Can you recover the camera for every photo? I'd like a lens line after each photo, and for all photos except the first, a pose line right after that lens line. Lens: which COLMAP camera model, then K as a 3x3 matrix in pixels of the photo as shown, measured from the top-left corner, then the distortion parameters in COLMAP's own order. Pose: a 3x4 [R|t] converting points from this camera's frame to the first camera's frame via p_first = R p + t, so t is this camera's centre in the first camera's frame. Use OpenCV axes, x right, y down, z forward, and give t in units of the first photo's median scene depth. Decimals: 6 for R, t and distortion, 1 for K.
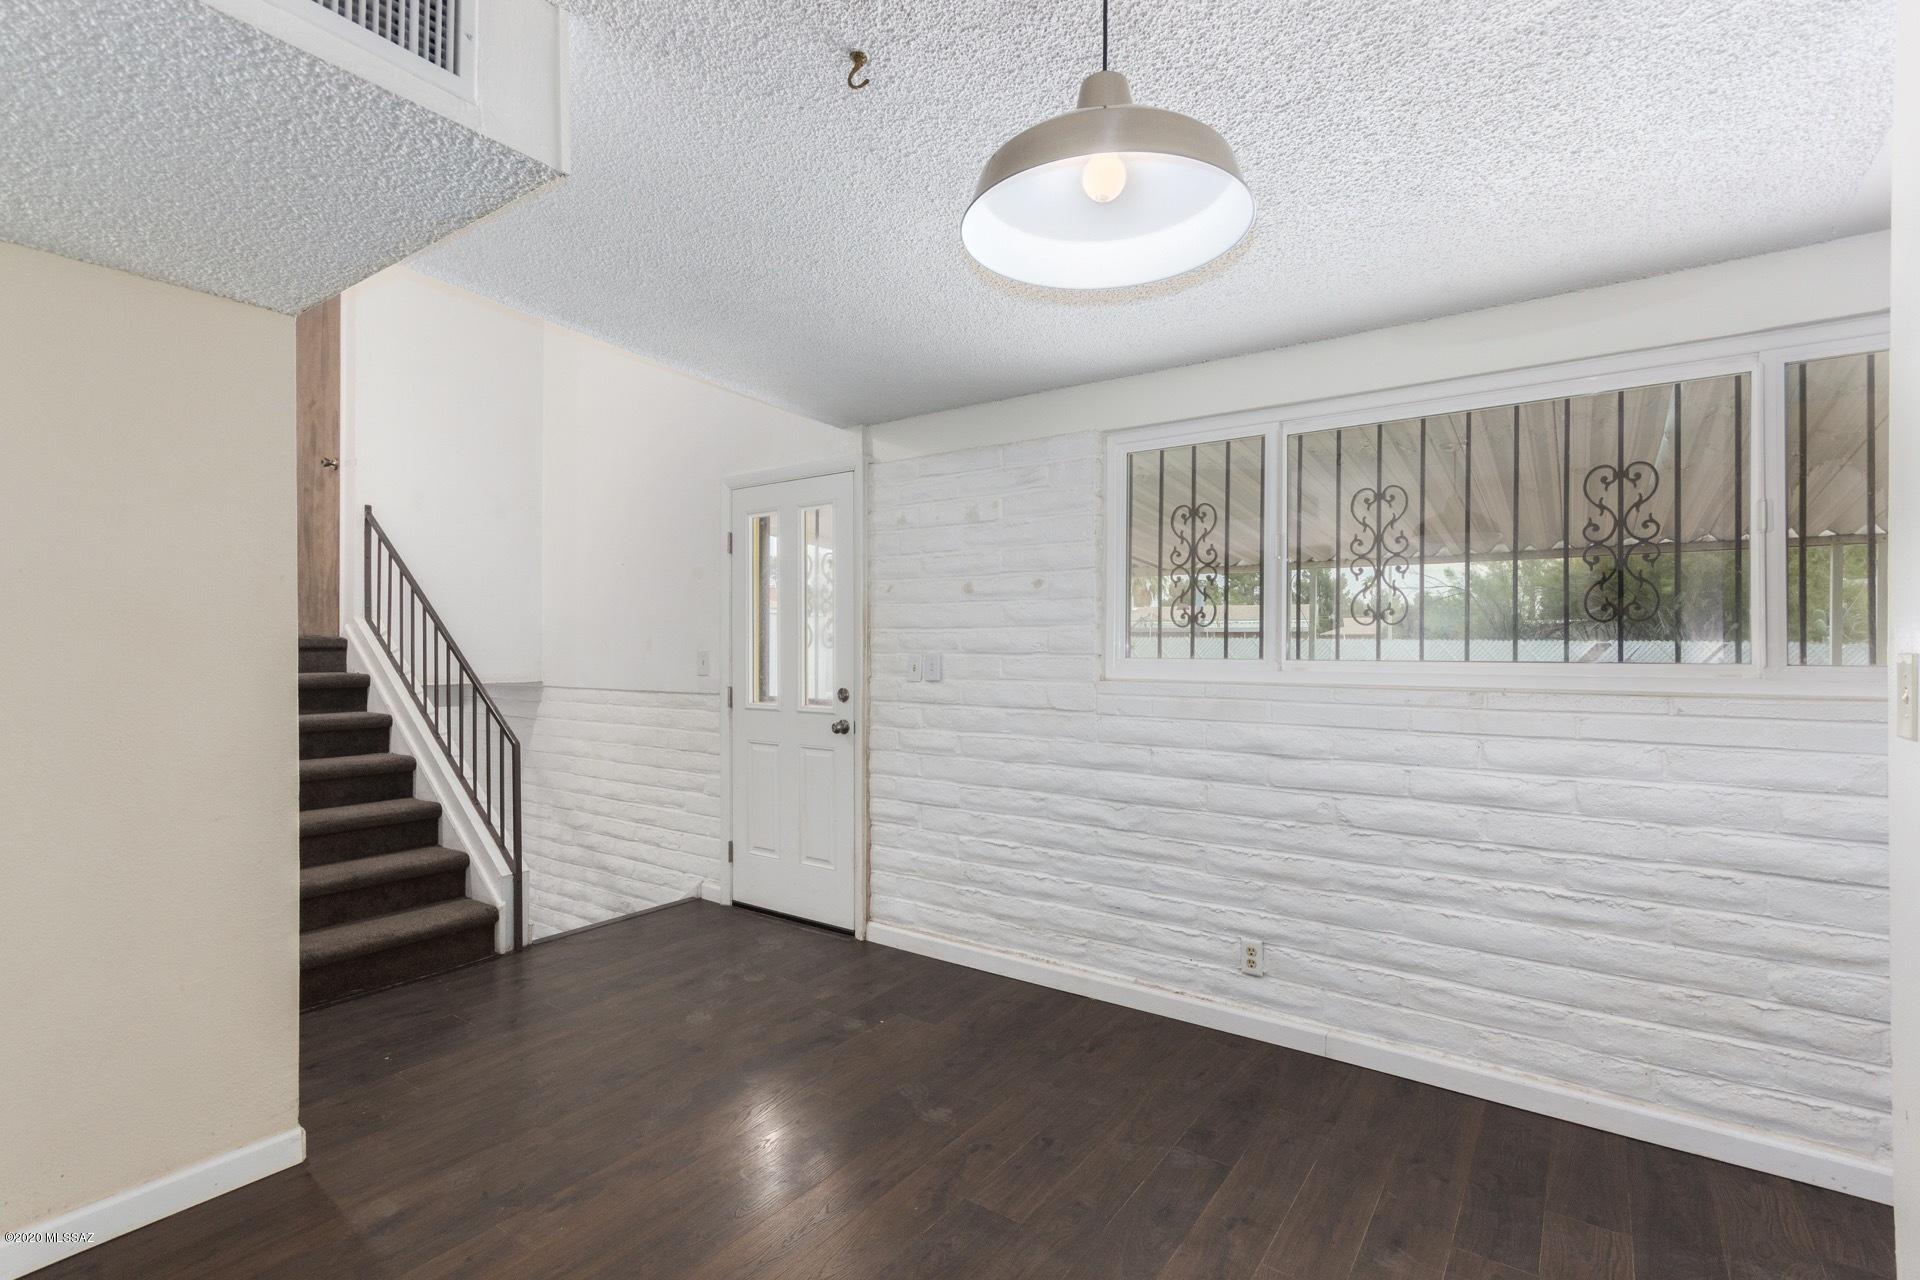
lens RADIAL K [[880.1, 0, 960.8], [0, 880.1, 634.6], [0, 0, 1]] dist [-0.001123, 0.000049]
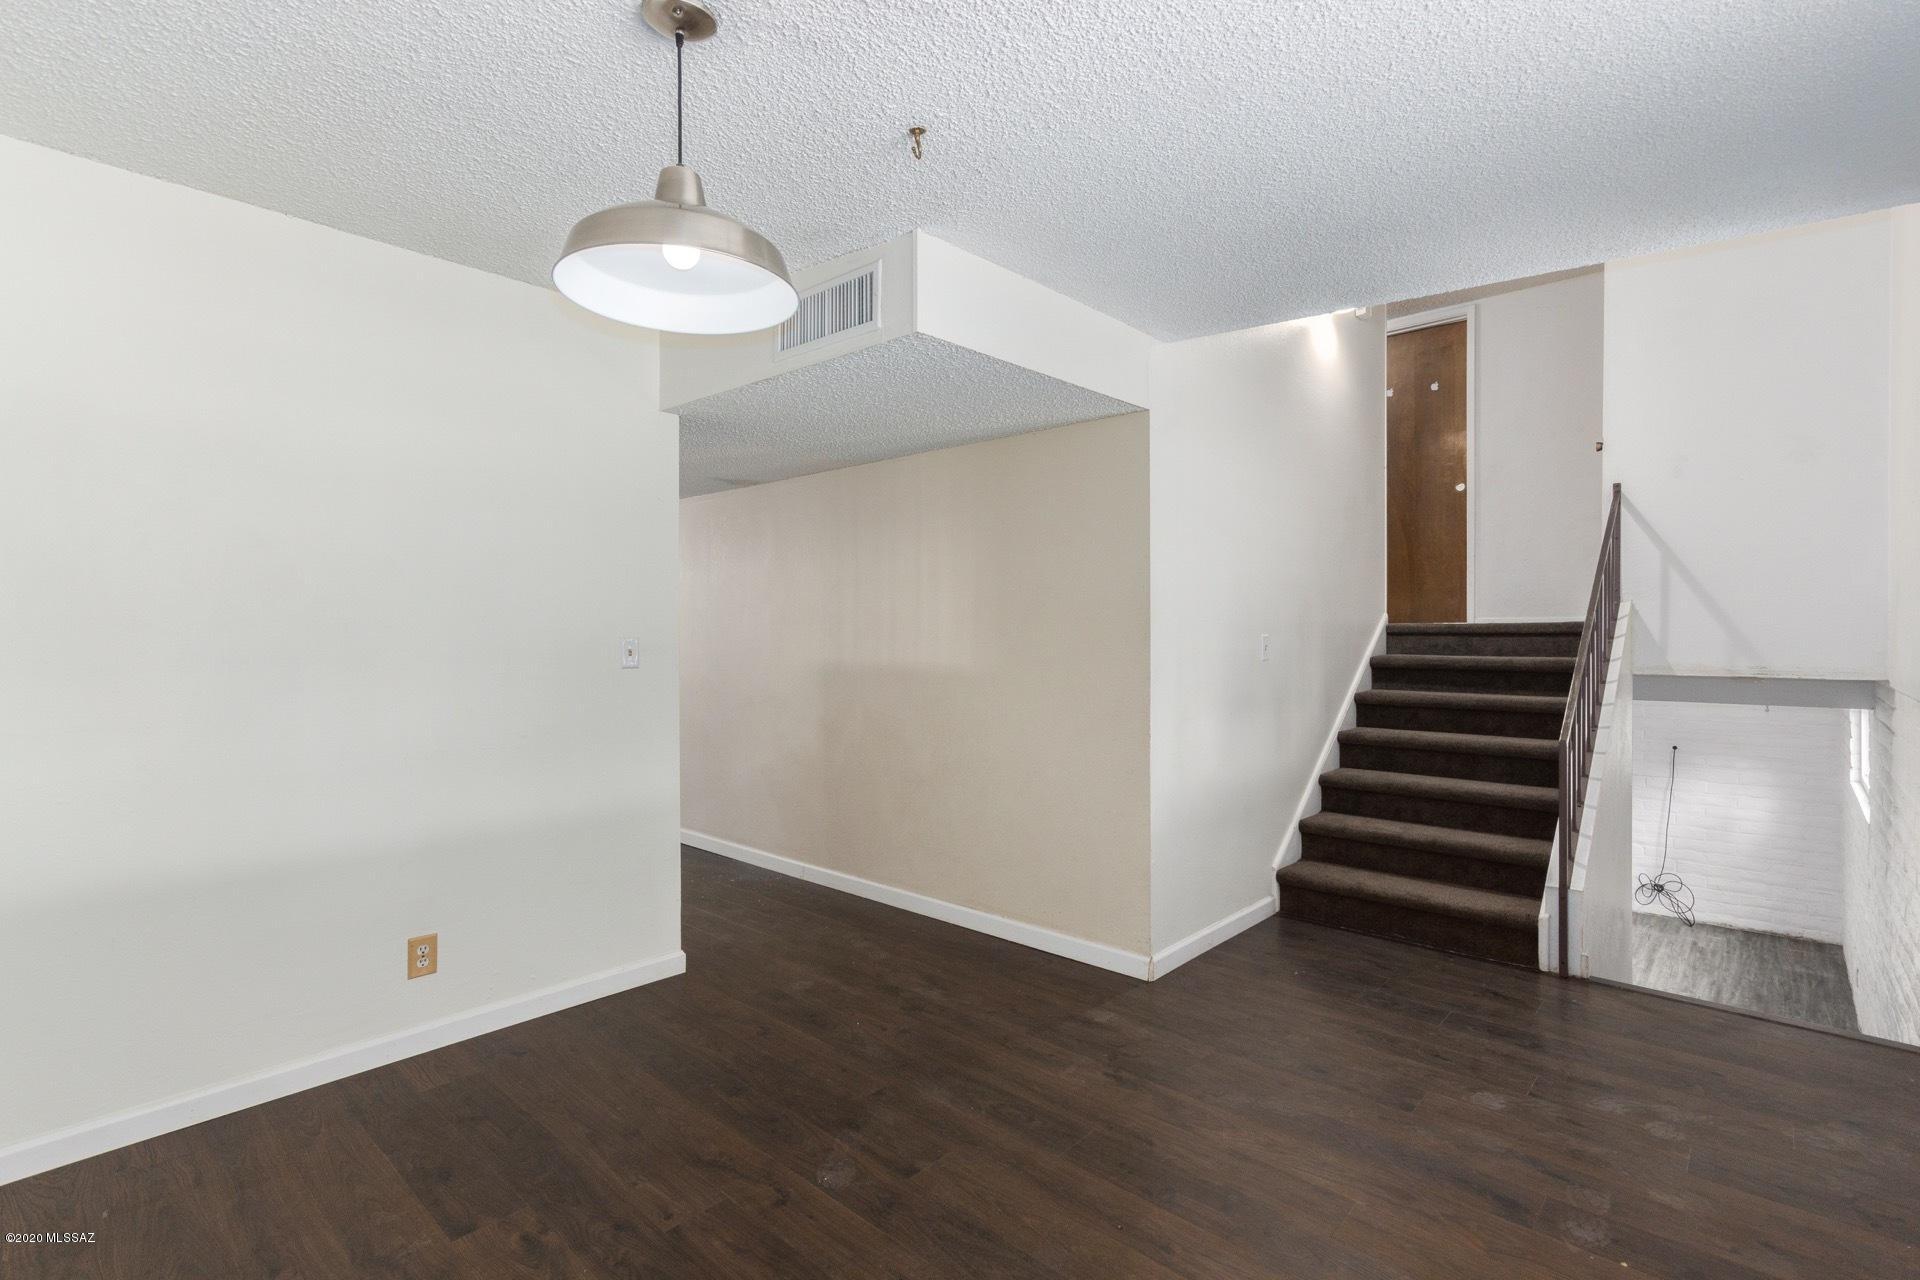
lens RADIAL K [[880.1, 0, 960.8], [0, 880.1, 634.6], [0, 0, 1]] dist [-0.001123, 0.000049]
pose [[-0.110343, 0.006805, -0.993870, 0.477515], [0.014829, 0.999877, 0.005200, 0.001427], [0.993783, -0.014164, -0.110431, 0.540131]]
